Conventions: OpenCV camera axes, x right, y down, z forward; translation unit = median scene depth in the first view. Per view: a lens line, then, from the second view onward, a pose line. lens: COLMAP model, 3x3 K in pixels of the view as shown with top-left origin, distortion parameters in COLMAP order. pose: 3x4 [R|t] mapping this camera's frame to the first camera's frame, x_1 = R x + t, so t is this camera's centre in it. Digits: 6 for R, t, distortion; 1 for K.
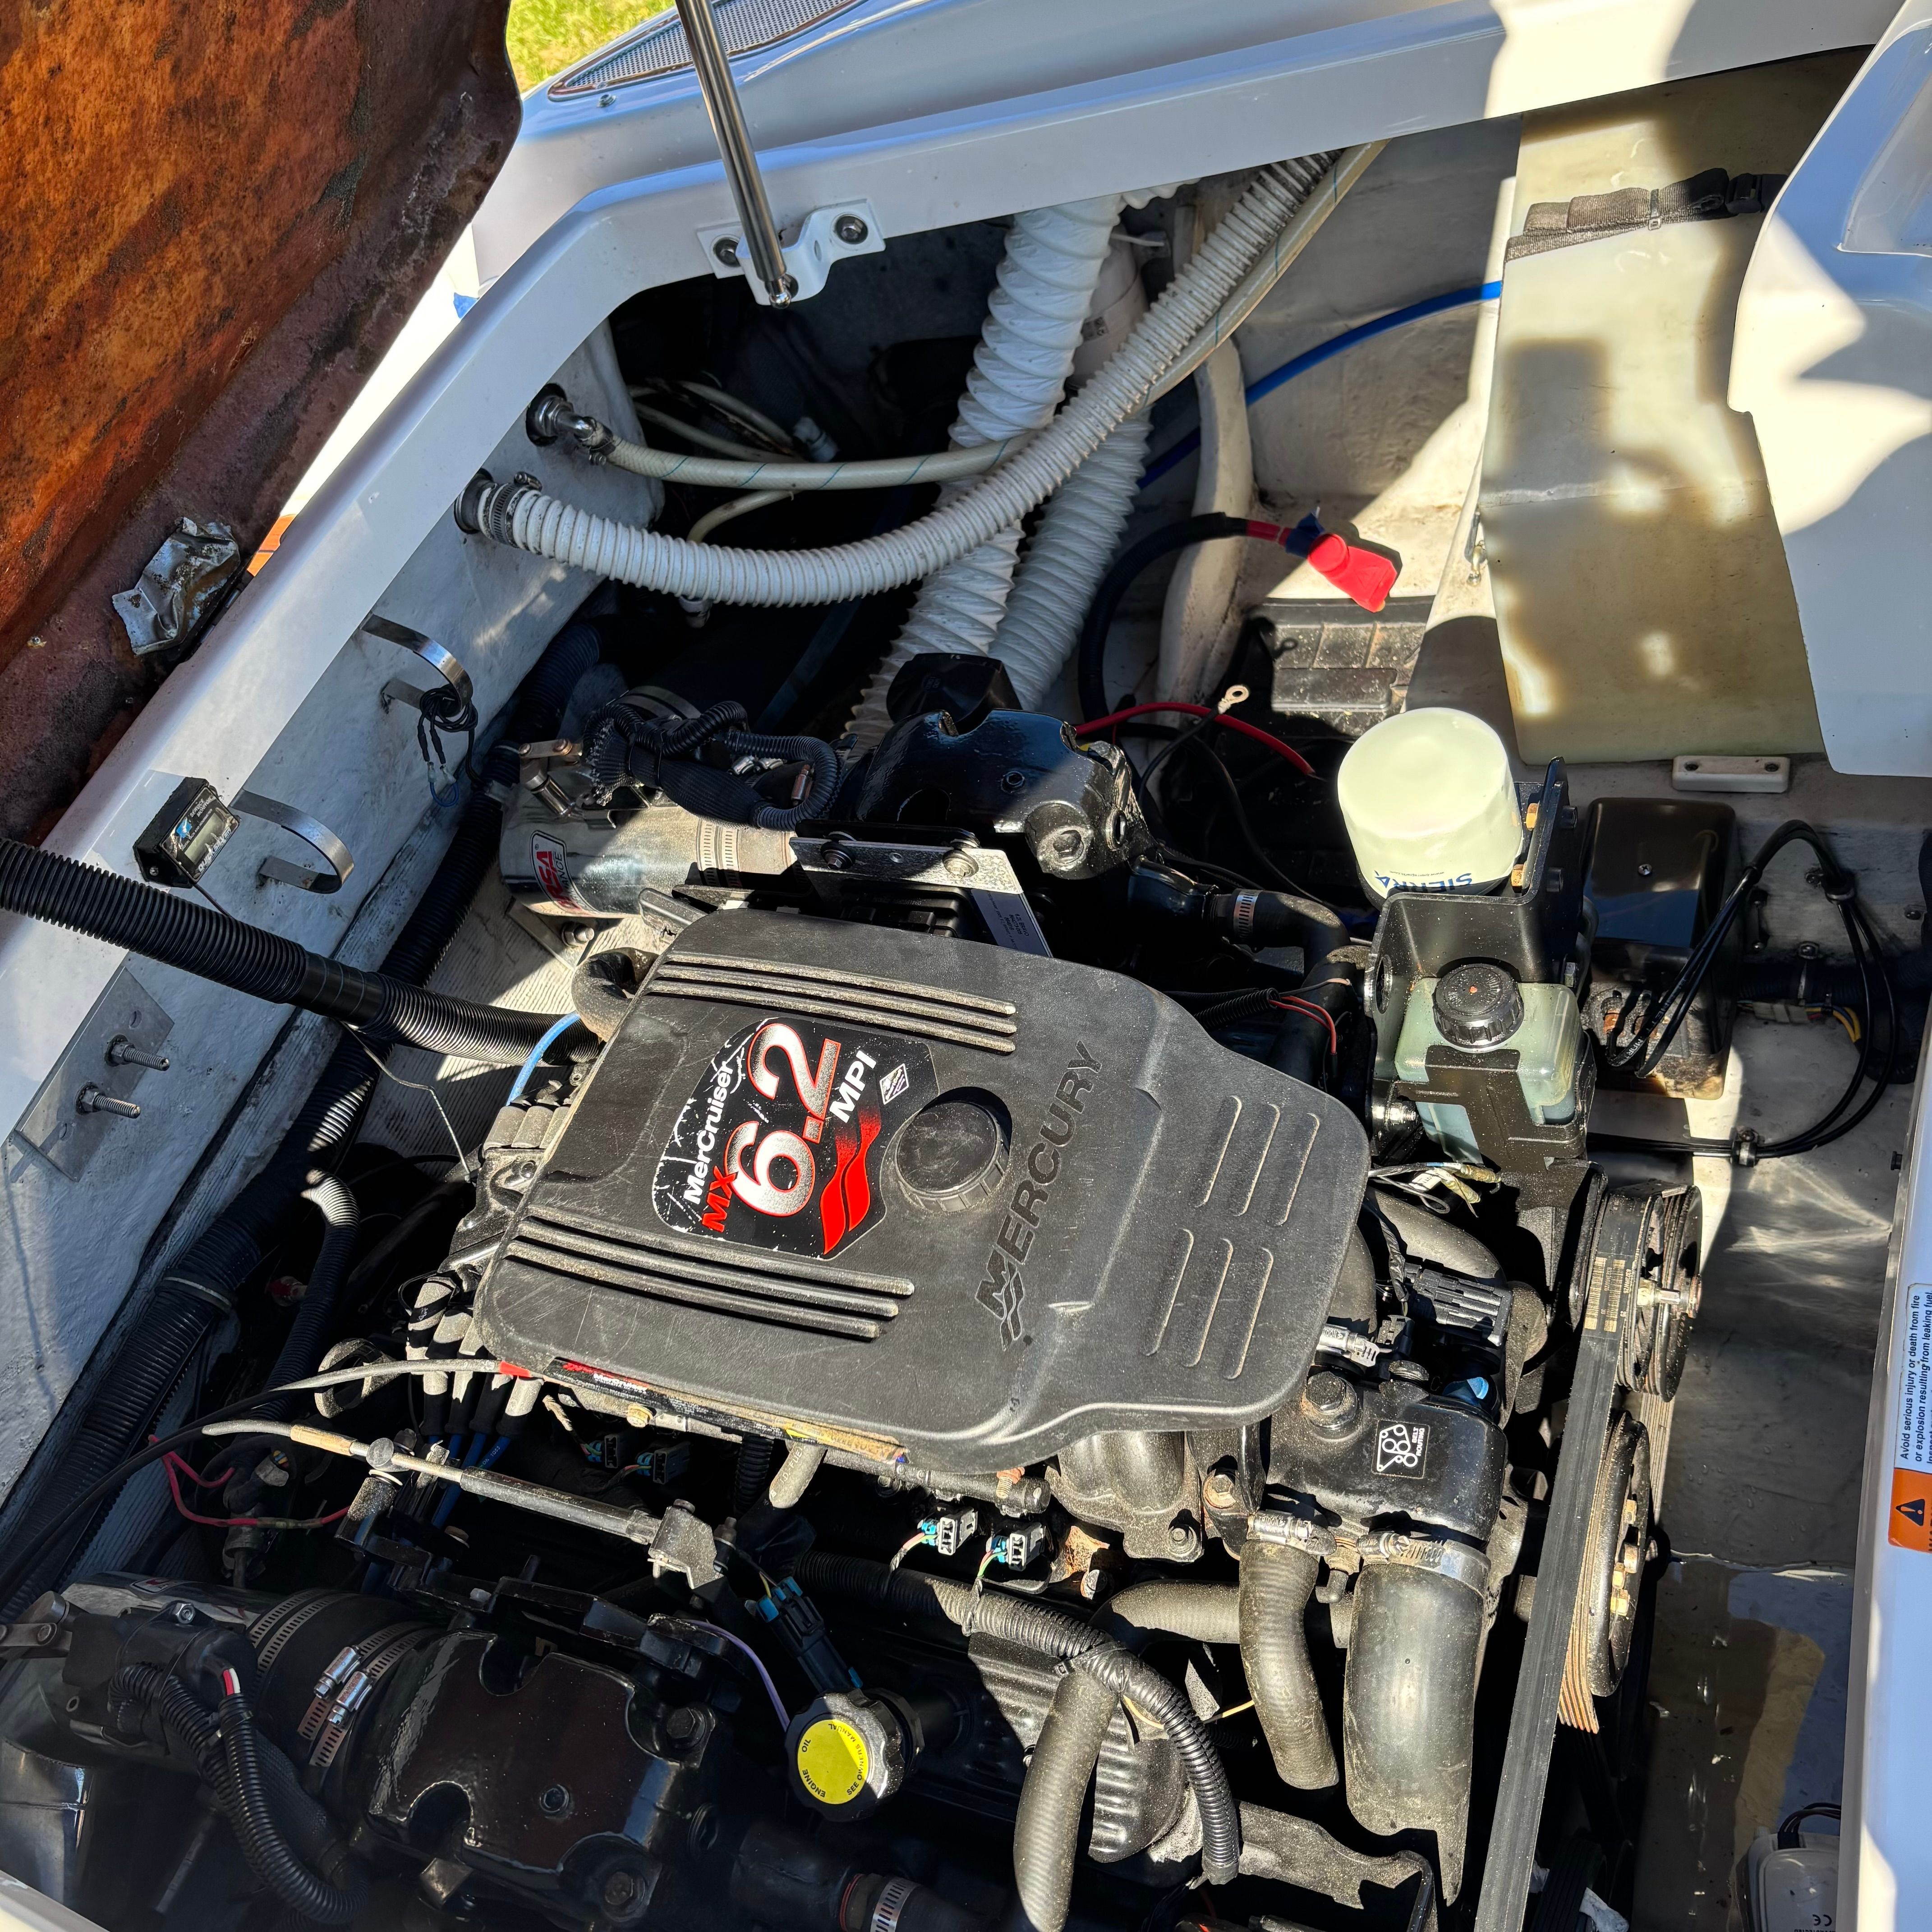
lens RADIAL K [[1942.2, 0, 953.0], [0, 1942.2, 968.5], [0, 0, 1]] dist [0.131579, -0.313909]
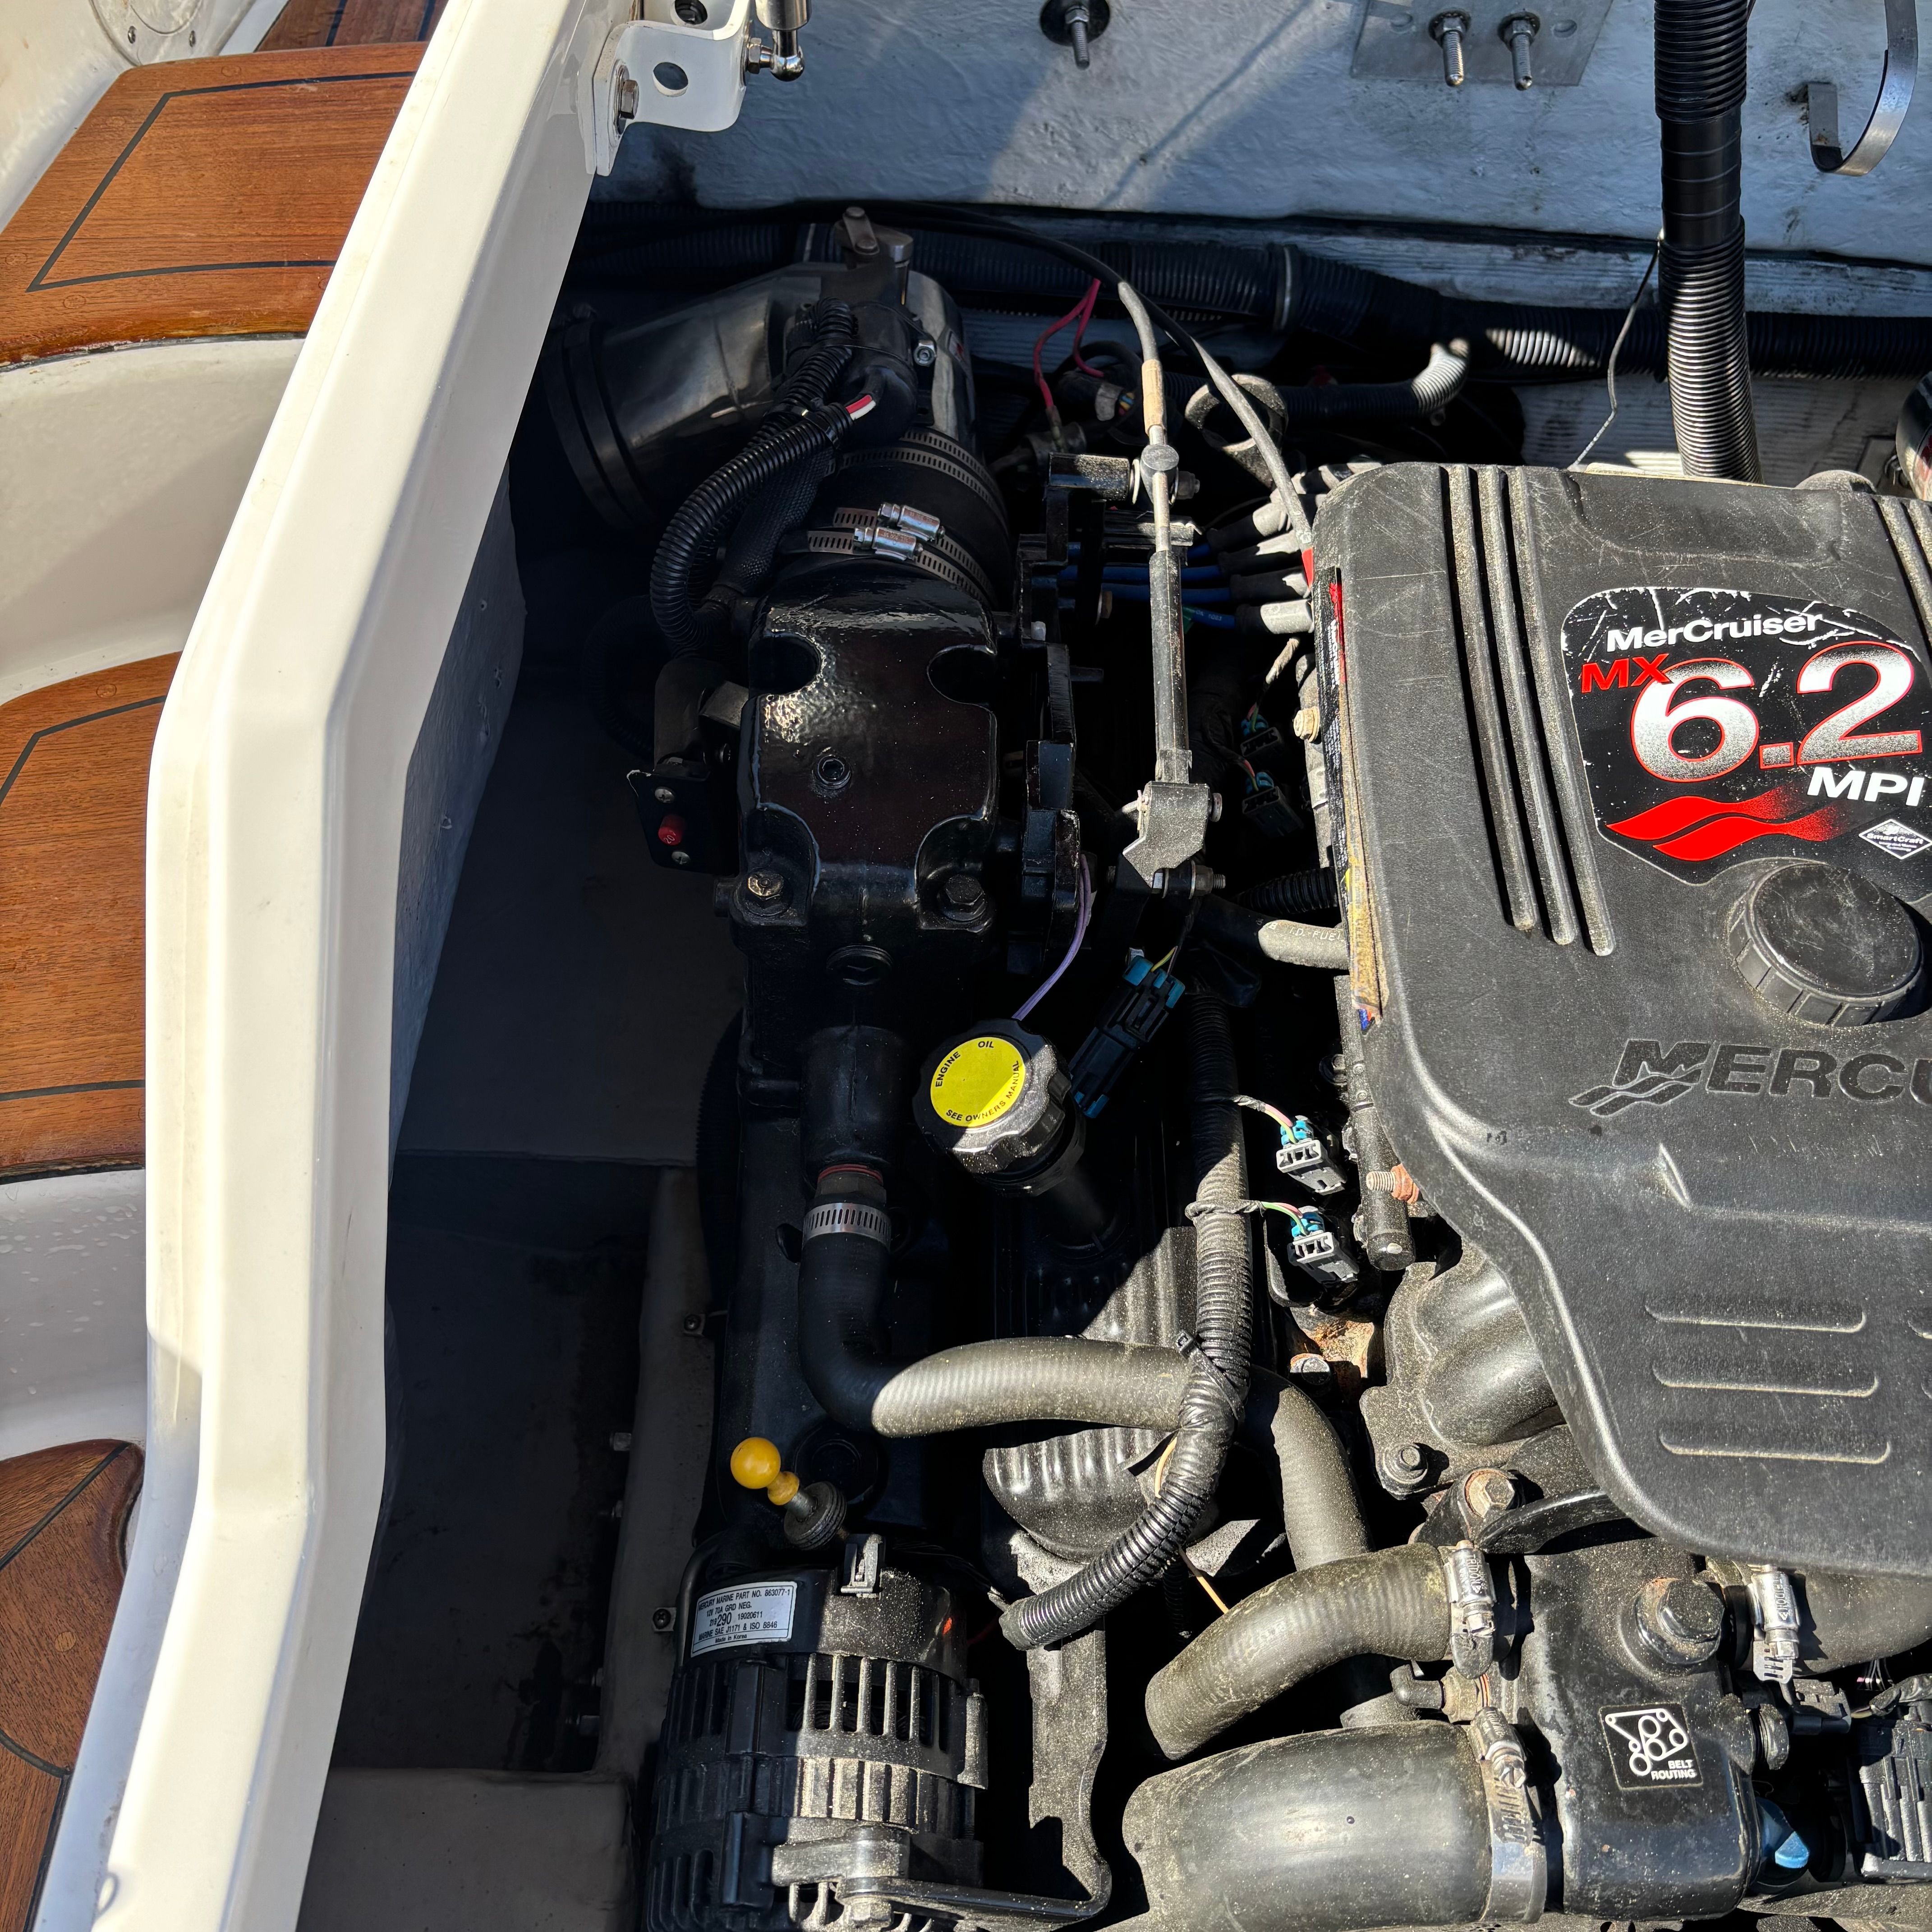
lens RADIAL K [[1979.7, 0, 985.2], [0, 1979.7, 977.2], [0, 0, 1]] dist [0.010336, 0.007068]
pose [[0.299572, 0.924368, -0.236222, 0.076220], [-0.848586, 0.371319, 0.376861, 0.083040], [0.436072, 0.087558, 0.895642, 0.271043]]
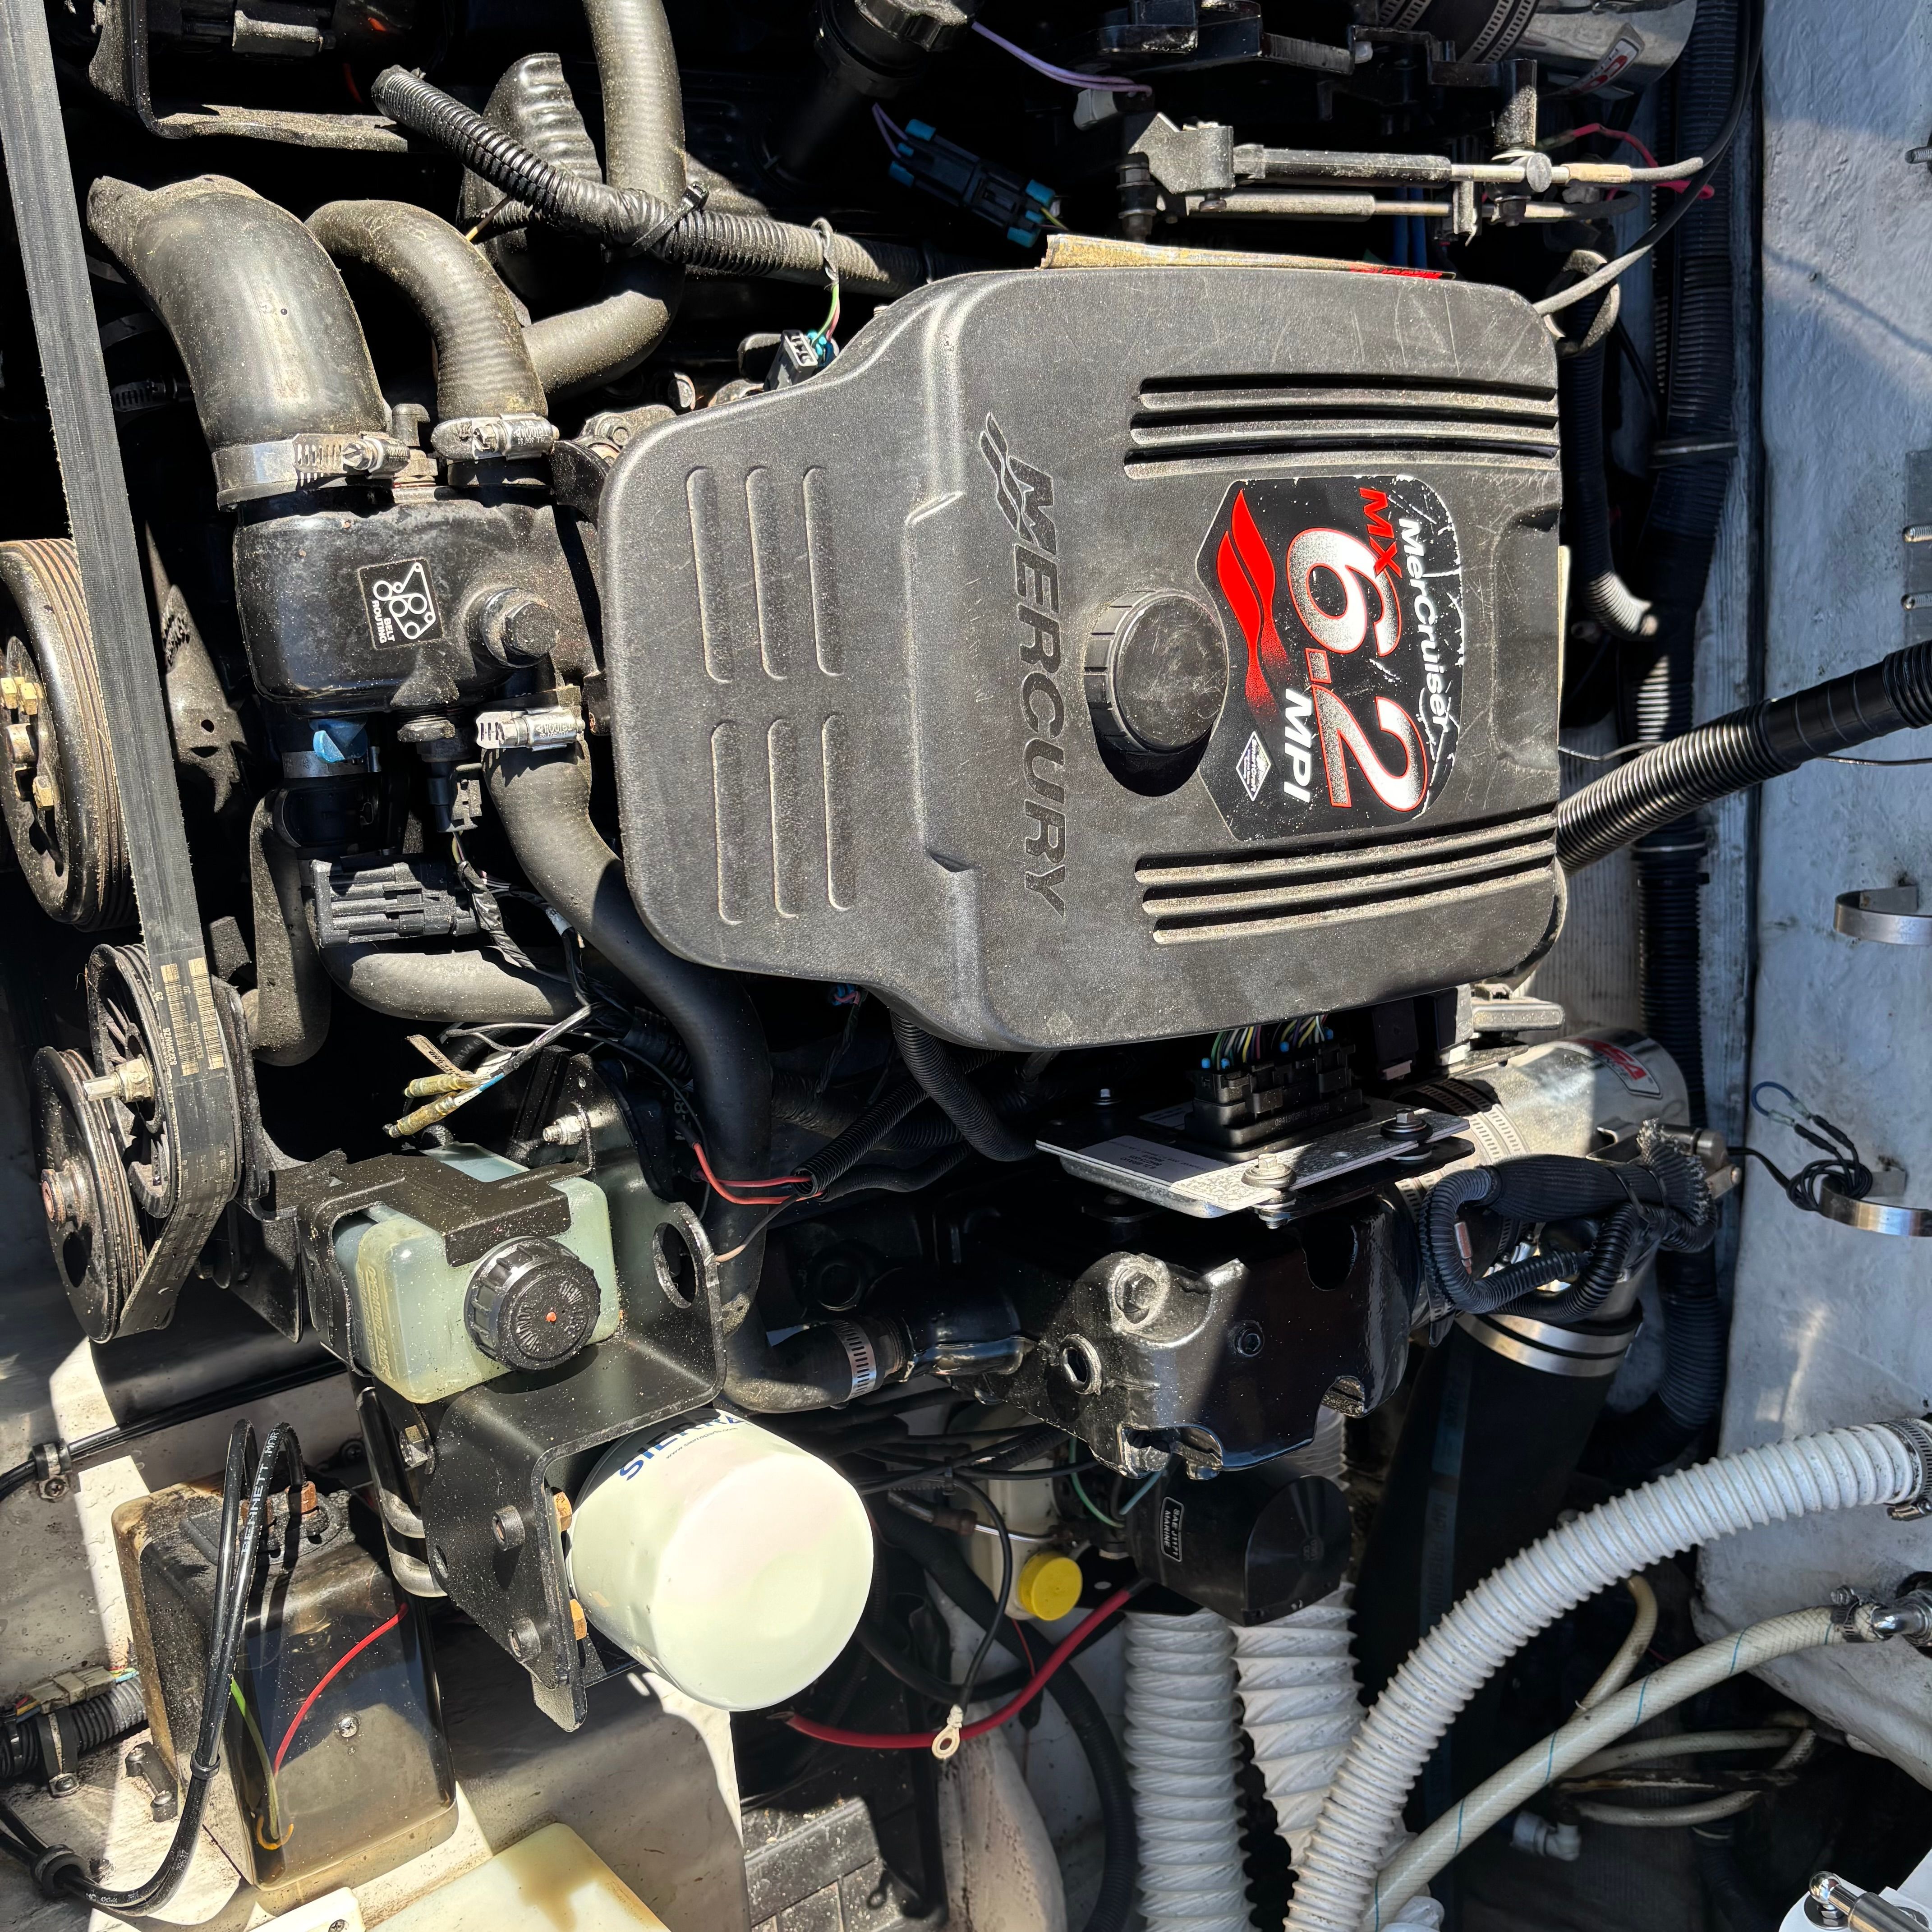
lens RADIAL K [[1942.2, 0, 953.0], [0, 1942.2, 968.5], [0, 0, 1]] dist [0.131579, -0.313909]
pose [[-0.878717, 0.443446, -0.176669, 0.220719], [-0.475888, -0.842710, 0.251735, -0.127509], [-0.037250, 0.305278, 0.951534, 0.339275]]
